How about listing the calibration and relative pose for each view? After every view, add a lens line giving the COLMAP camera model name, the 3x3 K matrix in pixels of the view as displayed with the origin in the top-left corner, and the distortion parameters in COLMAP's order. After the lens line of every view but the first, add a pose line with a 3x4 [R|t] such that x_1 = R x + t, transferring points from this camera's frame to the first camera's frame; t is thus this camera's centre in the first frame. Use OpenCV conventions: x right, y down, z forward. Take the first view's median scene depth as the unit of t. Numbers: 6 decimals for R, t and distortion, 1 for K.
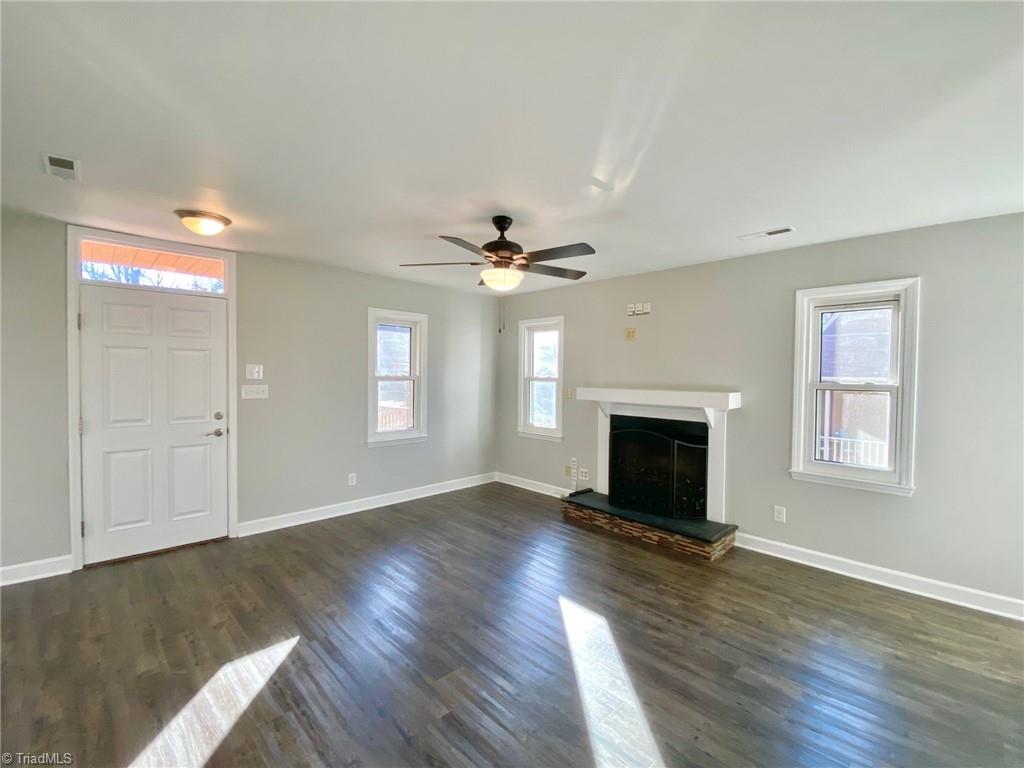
lens RADIAL K [[444.7, 0, 512.1], [0, 444.7, 382.9], [0, 0, 1]] dist [-0.001820, -0.000385]
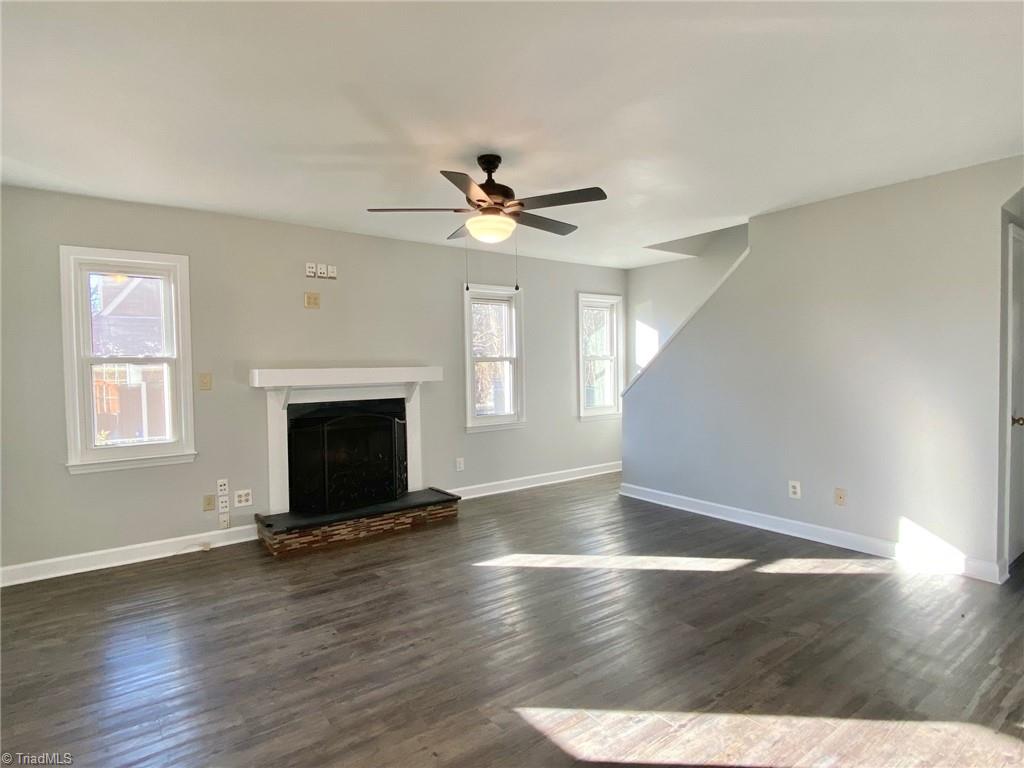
lens RADIAL K [[538.9, 0, 516.0], [0, 538.9, 384.4], [0, 0, 1]] dist [0.005053, 0.000121]
pose [[0.113676, -0.042887, 0.992592, -0.677060], [0.046520, 0.998202, 0.037802, 0.022462], [-0.992428, 0.041878, 0.115467, 0.541257]]
